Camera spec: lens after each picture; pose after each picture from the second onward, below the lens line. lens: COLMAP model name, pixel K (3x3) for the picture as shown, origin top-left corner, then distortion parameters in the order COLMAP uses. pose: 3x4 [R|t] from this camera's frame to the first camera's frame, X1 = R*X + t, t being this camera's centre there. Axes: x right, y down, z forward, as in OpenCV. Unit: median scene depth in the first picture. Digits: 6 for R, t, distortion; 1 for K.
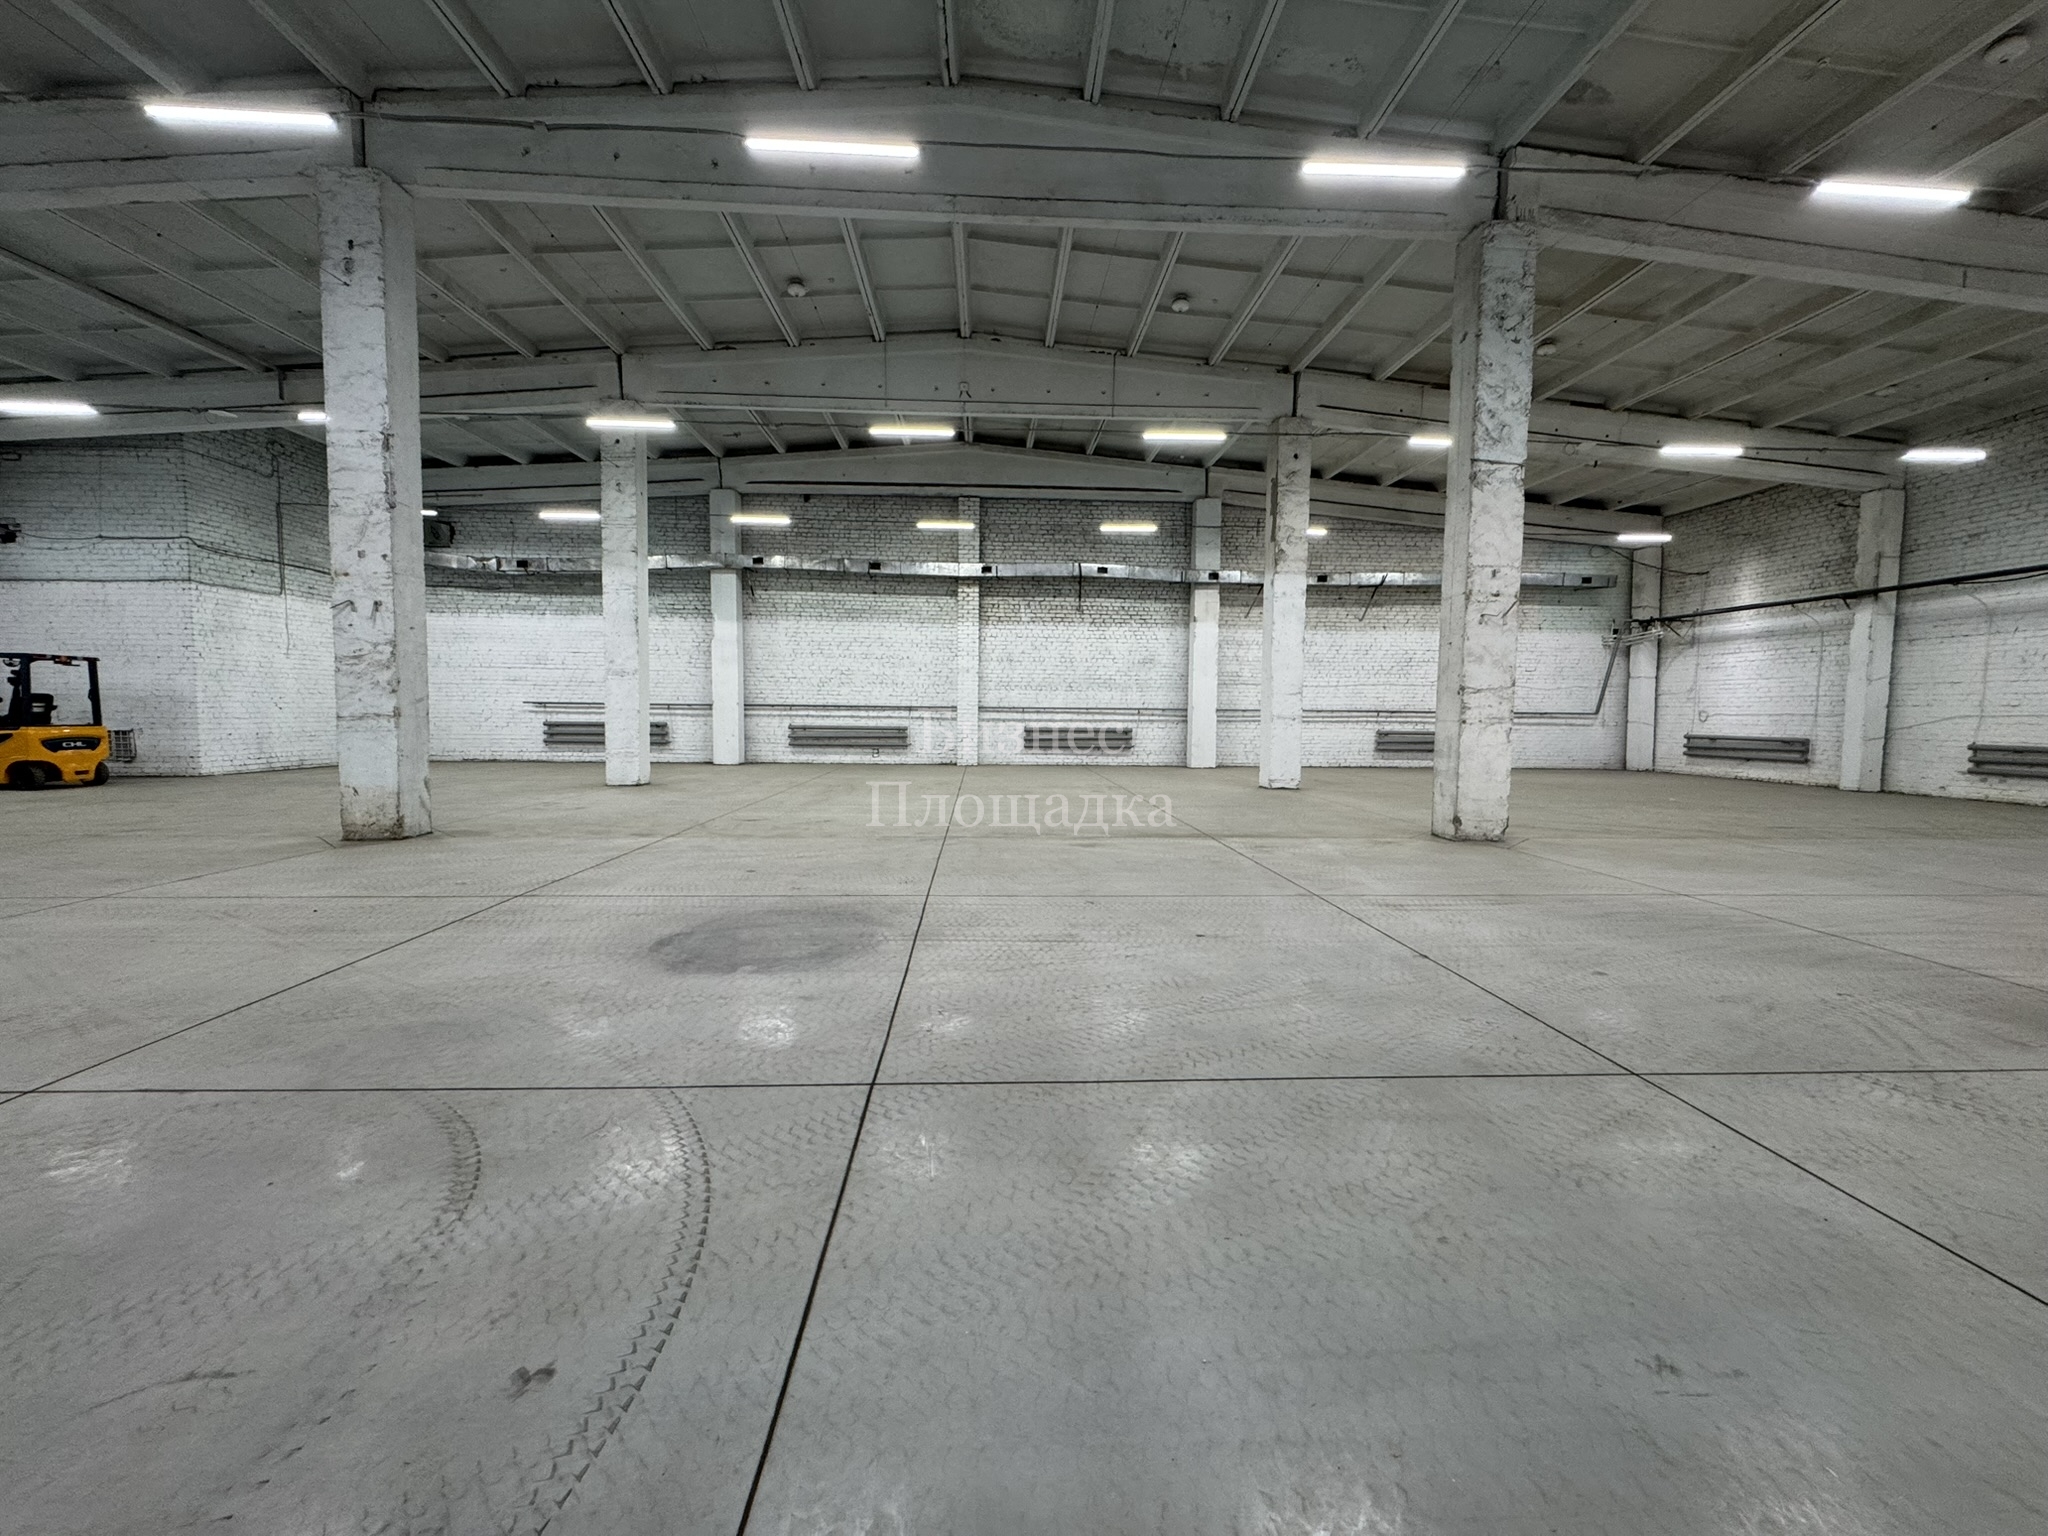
lens RADIAL K [[816.1, 0, 1029.8], [0, 816.1, 763.8], [0, 0, 1]] dist [-0.002748, 0.000255]
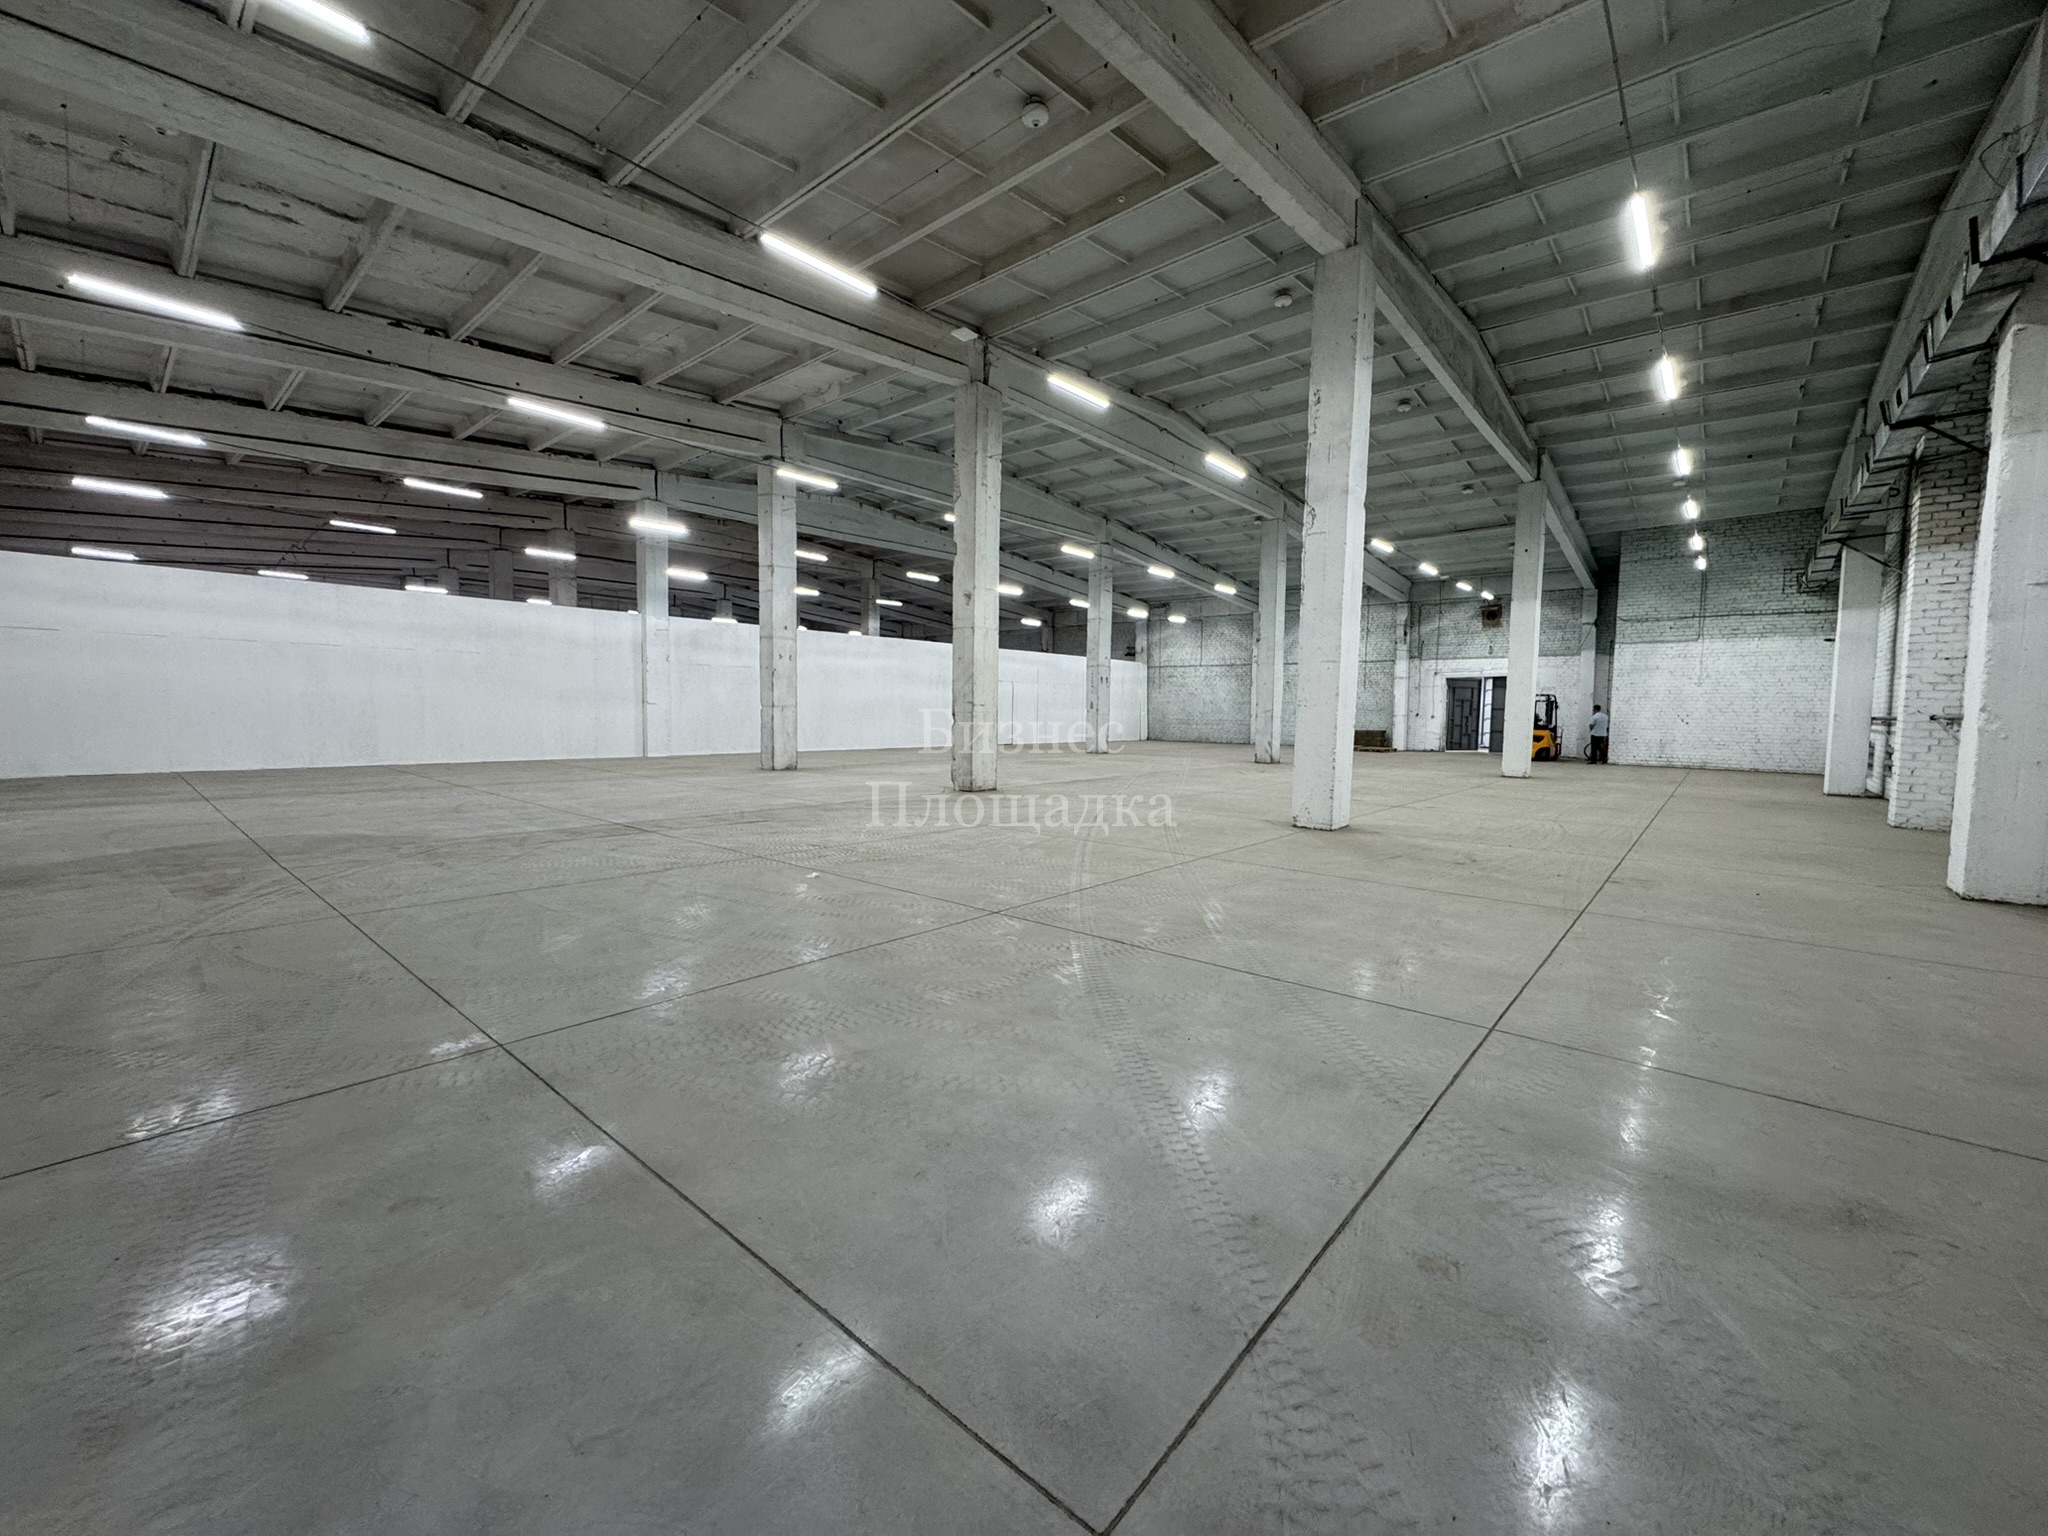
lens RADIAL K [[816.1, 0, 1025.6], [0, 816.1, 780.9], [0, 0, 1]] dist [-0.002748, 0.000255]
pose [[-0.688491, 0.042866, -0.723977, 0.713568], [-0.070059, 0.989652, 0.125221, -0.055040], [0.721853, 0.136935, -0.678363, 0.954753]]
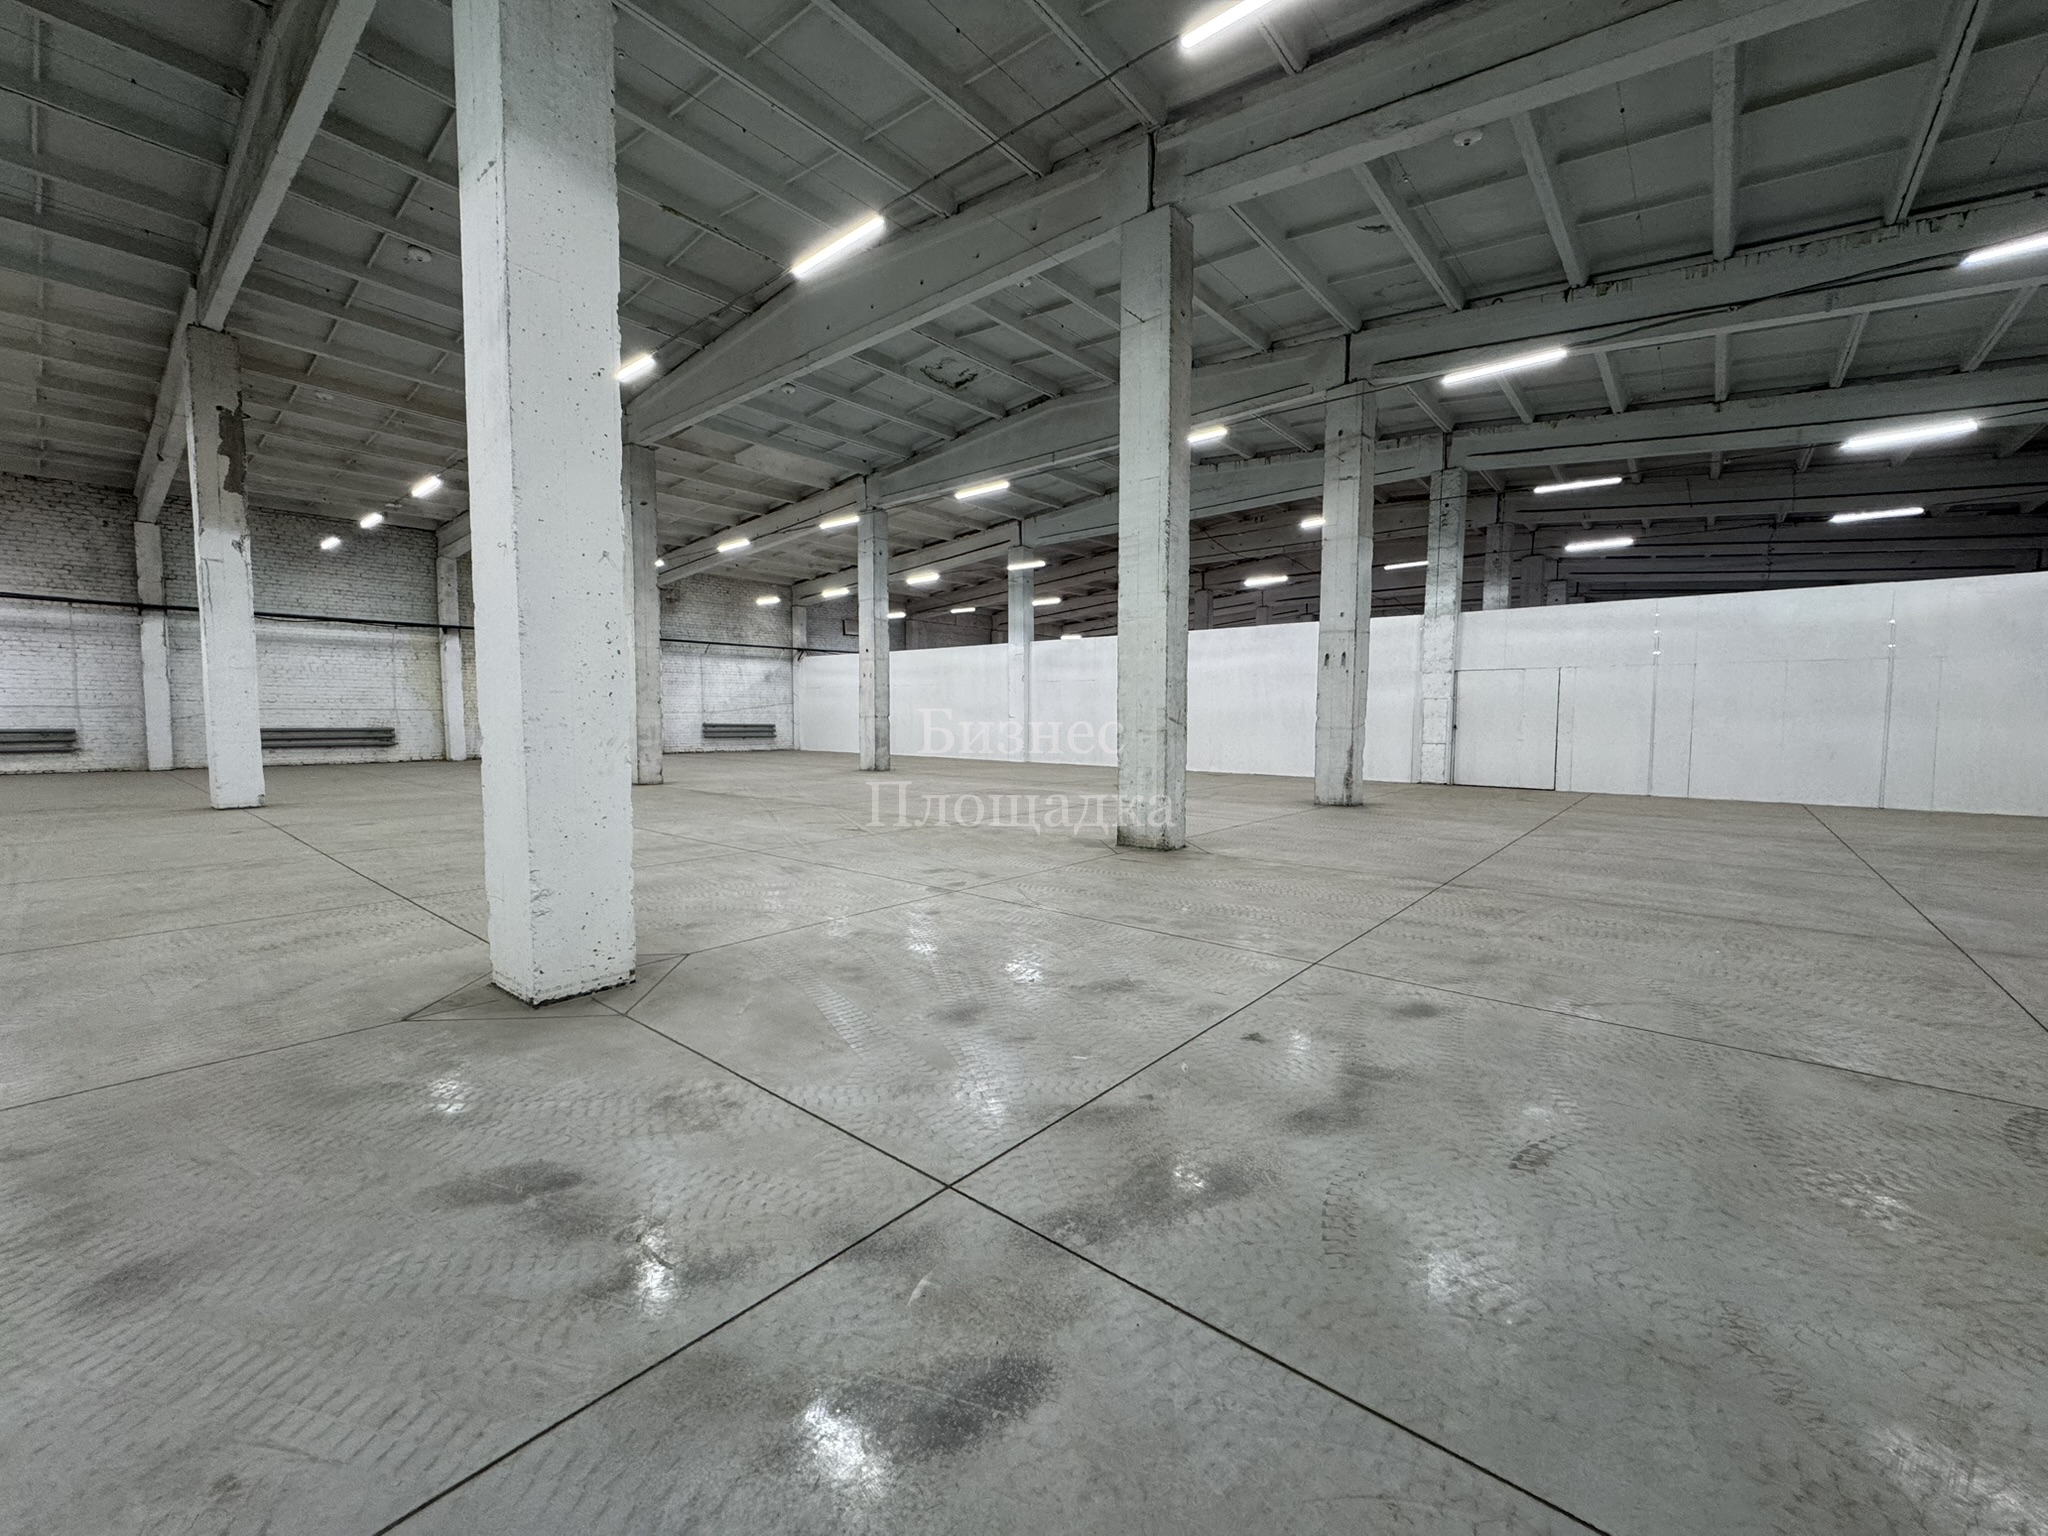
lens RADIAL K [[816.1, 0, 1026.3], [0, 816.1, 761.2], [0, 0, 1]] dist [-0.002748, 0.000255]
pose [[-0.735703, -0.052492, 0.675267, -0.584648], [0.029502, 0.993562, 0.109377, -0.057907], [-0.676661, 0.100391, -0.729418, 0.788568]]
